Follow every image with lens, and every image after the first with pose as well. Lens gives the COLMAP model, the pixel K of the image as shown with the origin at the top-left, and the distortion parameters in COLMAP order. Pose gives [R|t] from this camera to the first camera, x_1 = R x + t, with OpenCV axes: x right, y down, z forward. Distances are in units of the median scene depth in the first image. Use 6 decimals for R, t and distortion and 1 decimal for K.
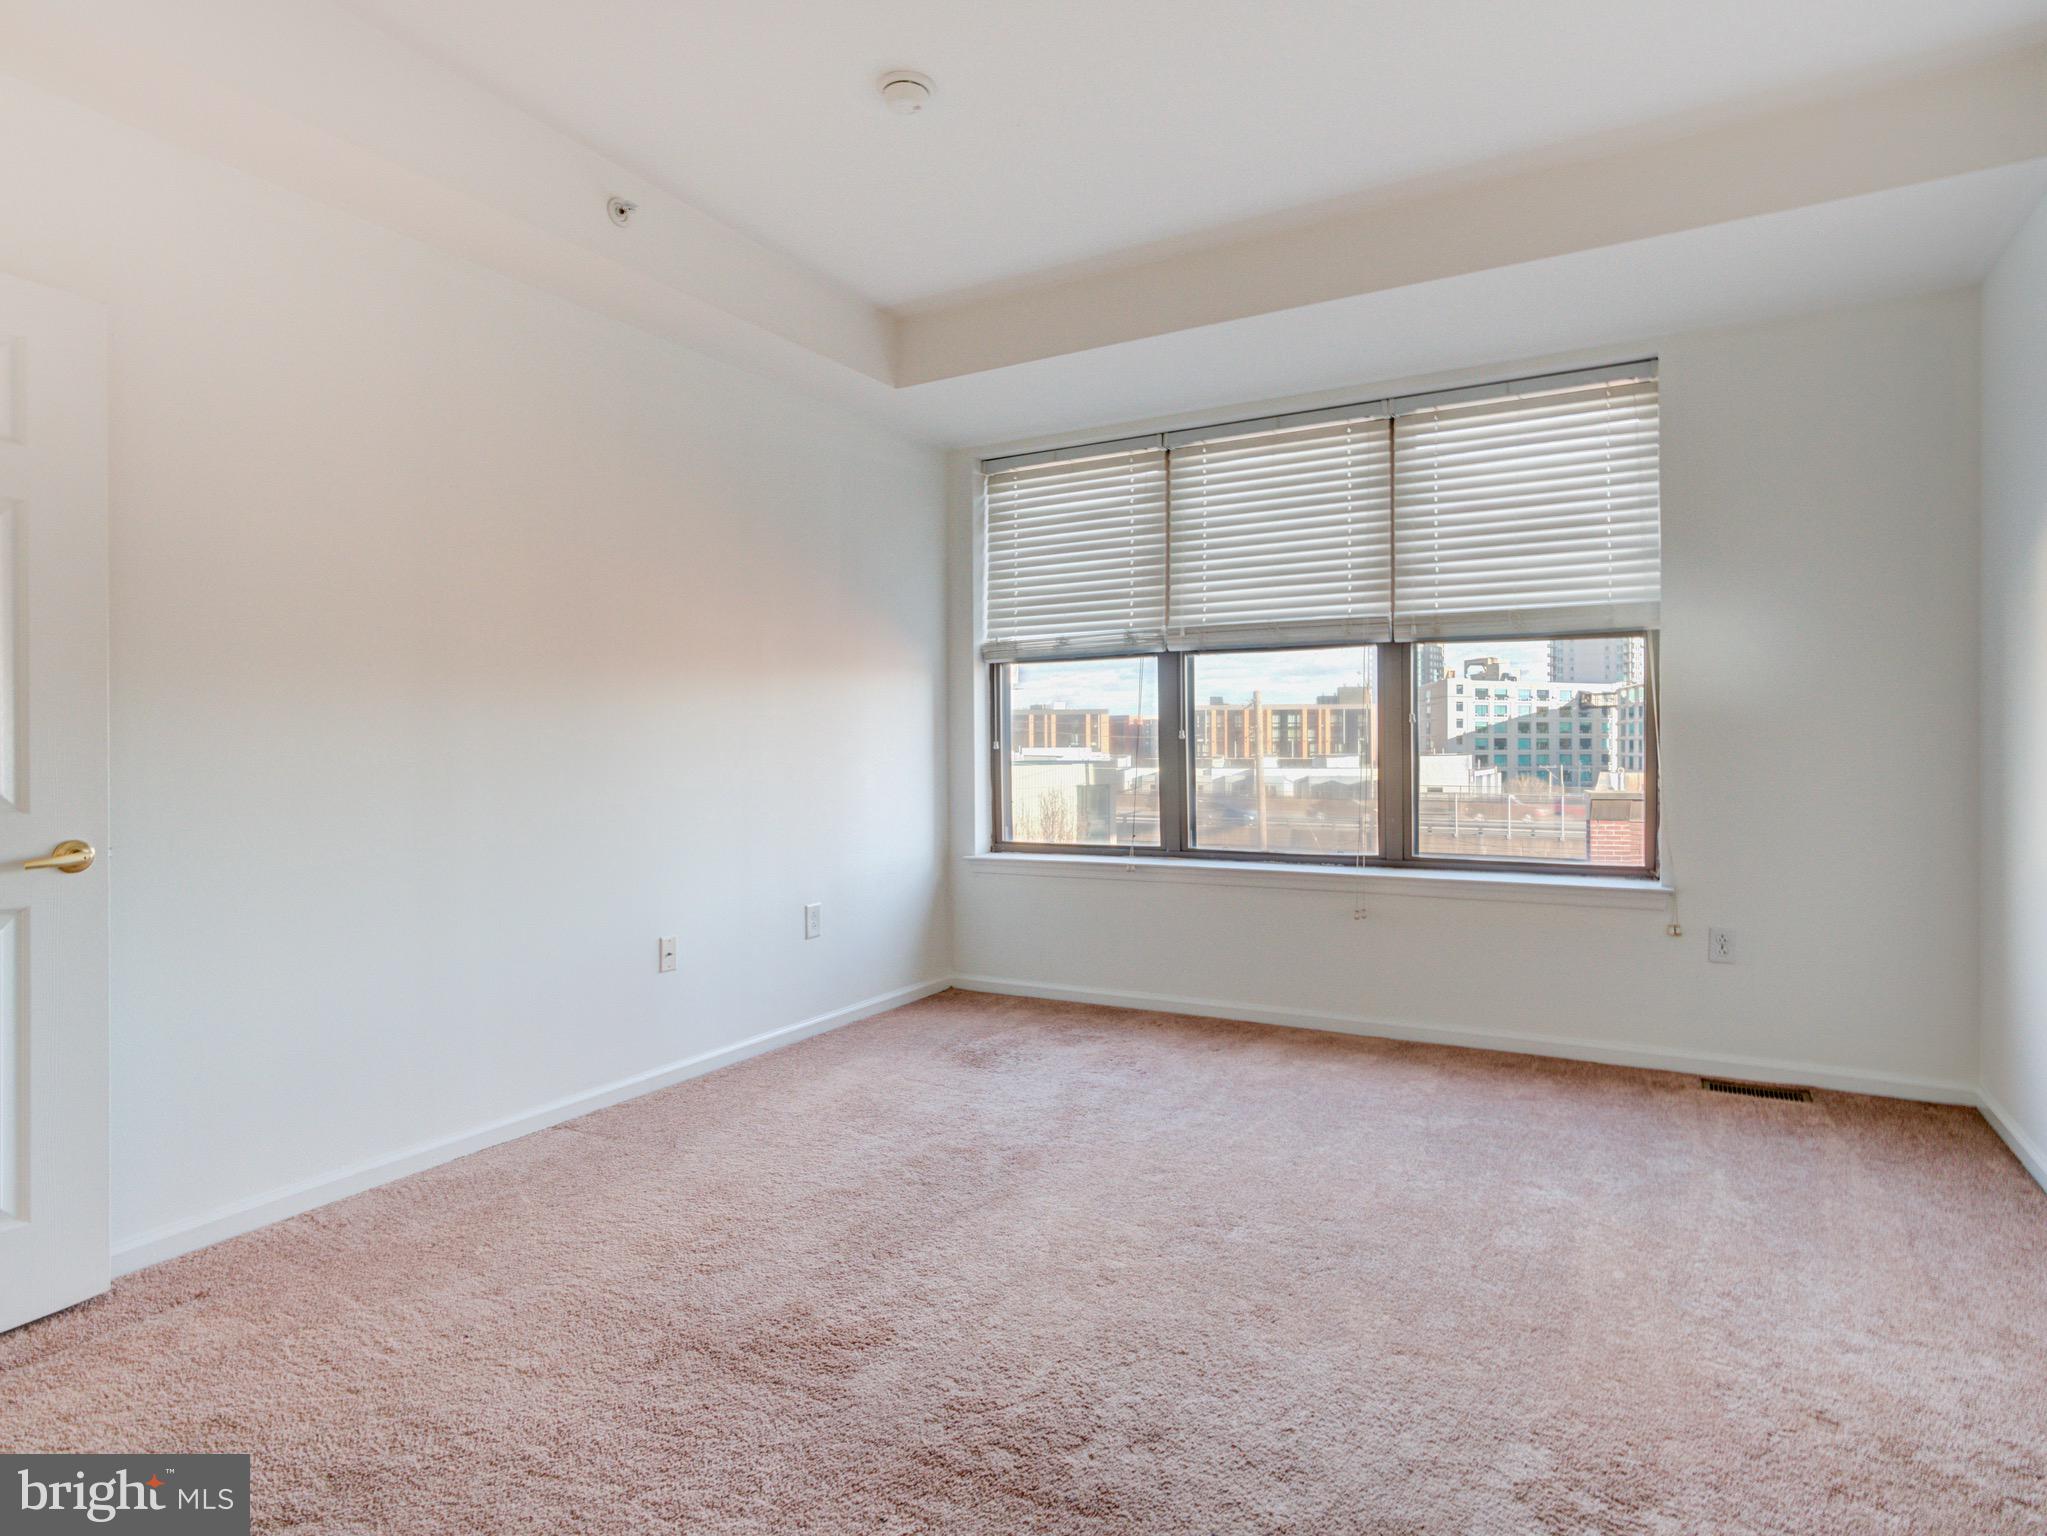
lens RADIAL K [[1083.0, 0, 1005.1], [0, 1083.0, 758.6], [0, 0, 1]] dist [0.002567, 0.002532]
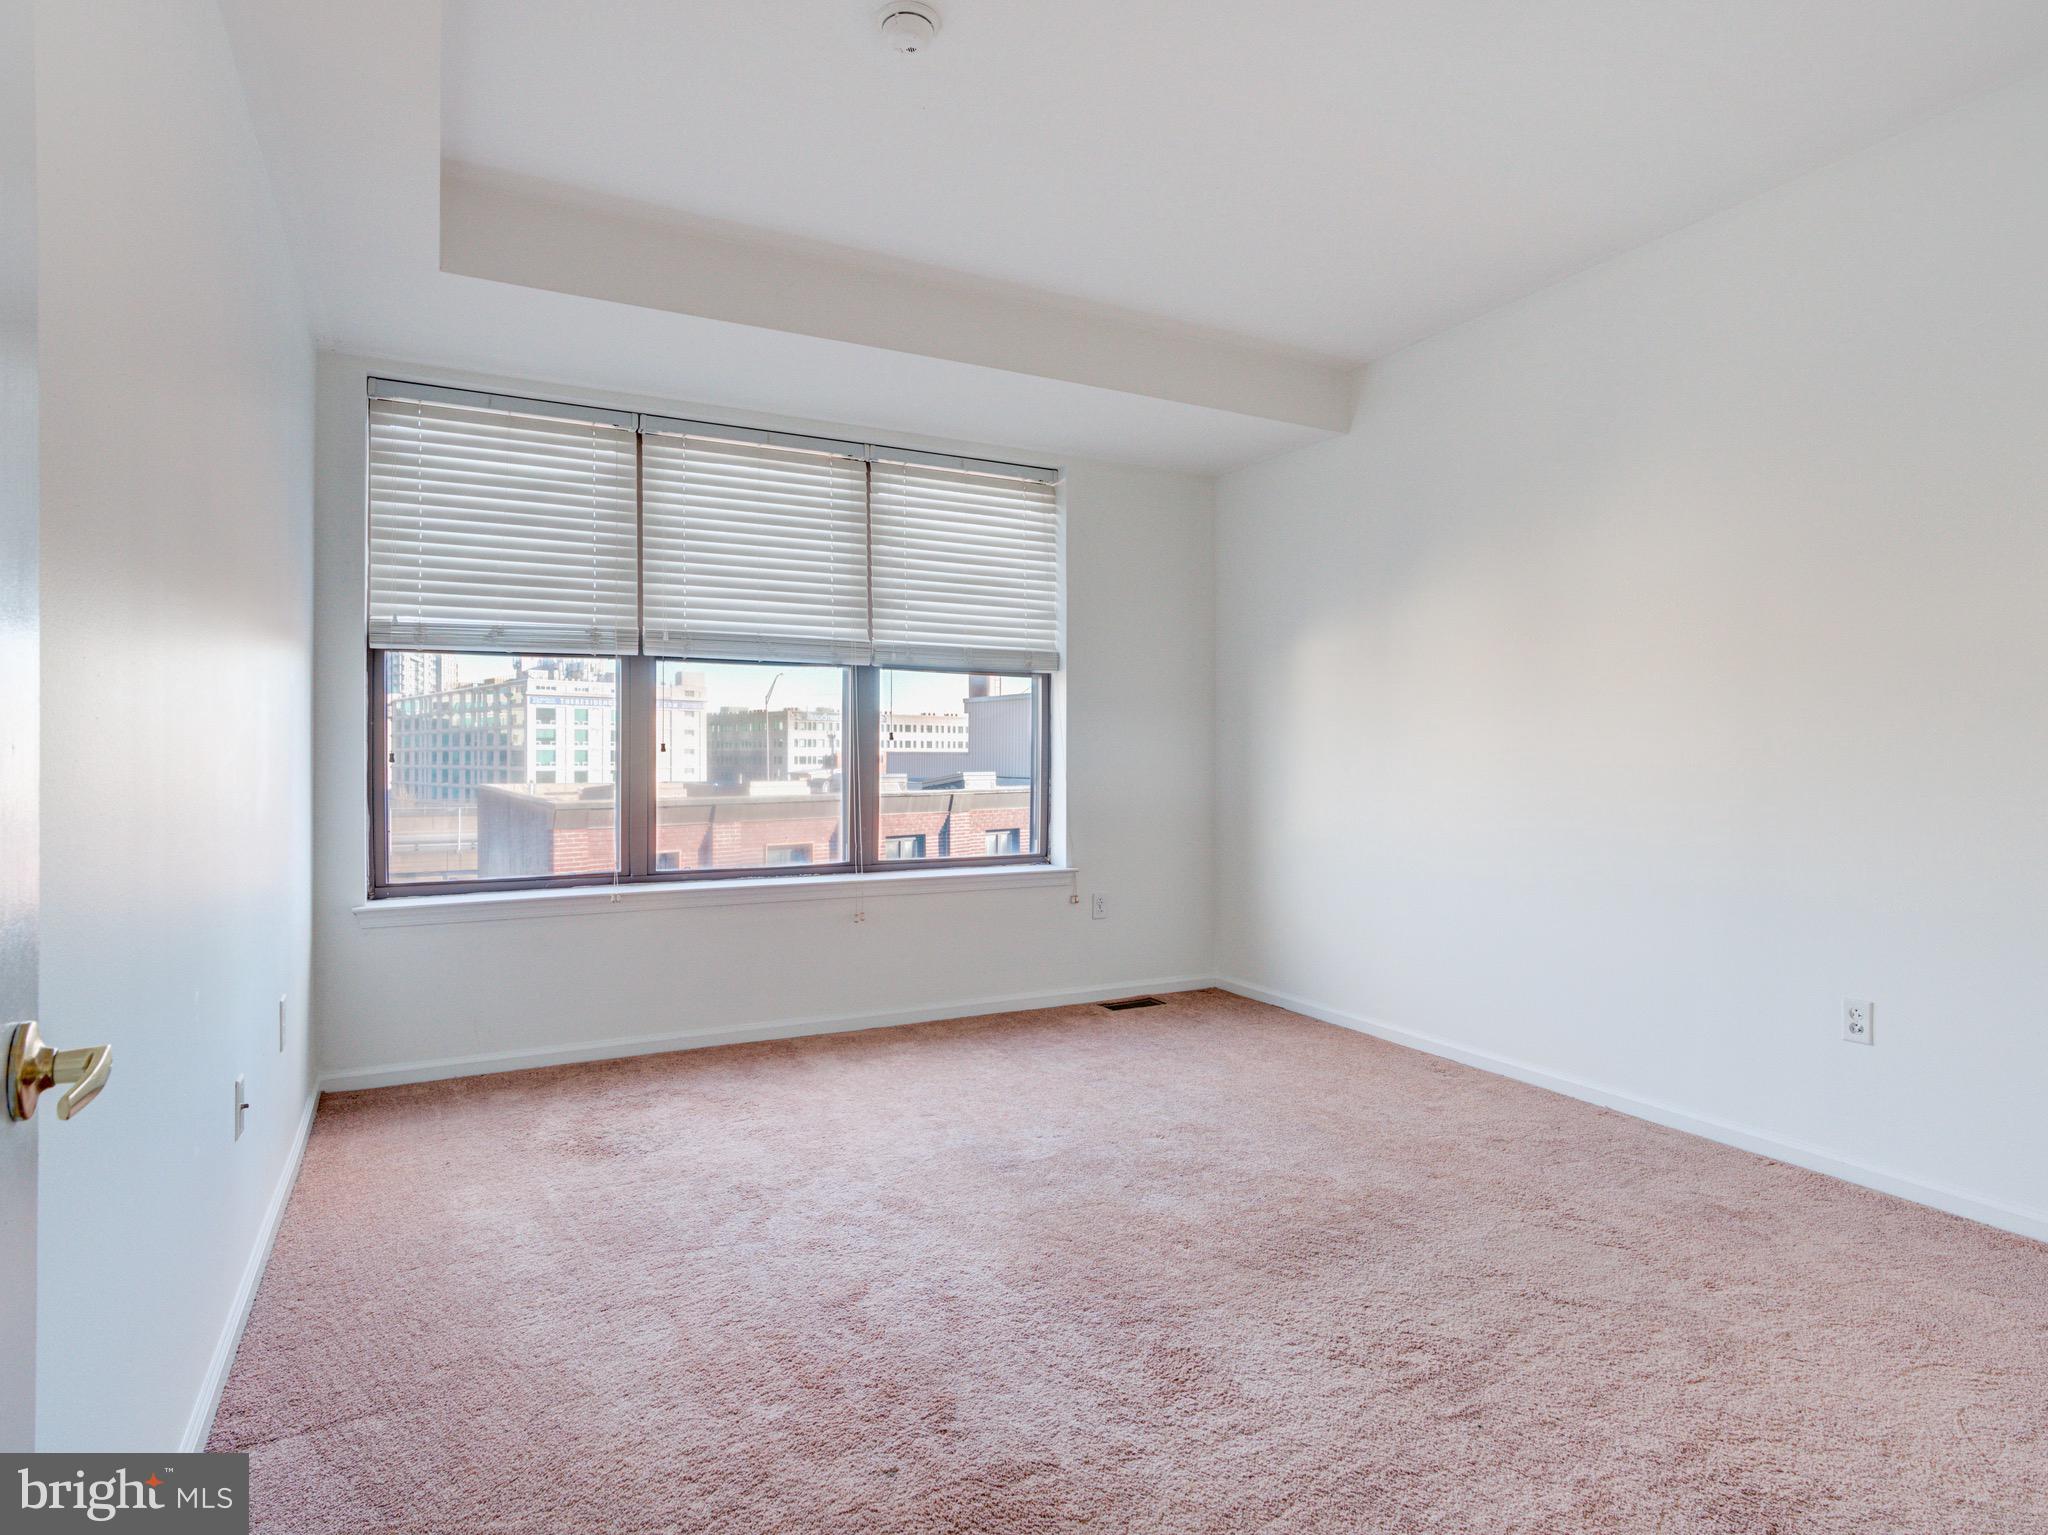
lens RADIAL K [[1083.5, 0, 1005.6], [0, 1083.5, 758.1], [0, 0, 1]] dist [0.002567, 0.002532]
pose [[0.577638, 0.005506, 0.816275, -0.456129], [0.005013, 0.999934, -0.010292, -0.002294], [-0.816278, 0.010037, 0.577572, 0.252250]]
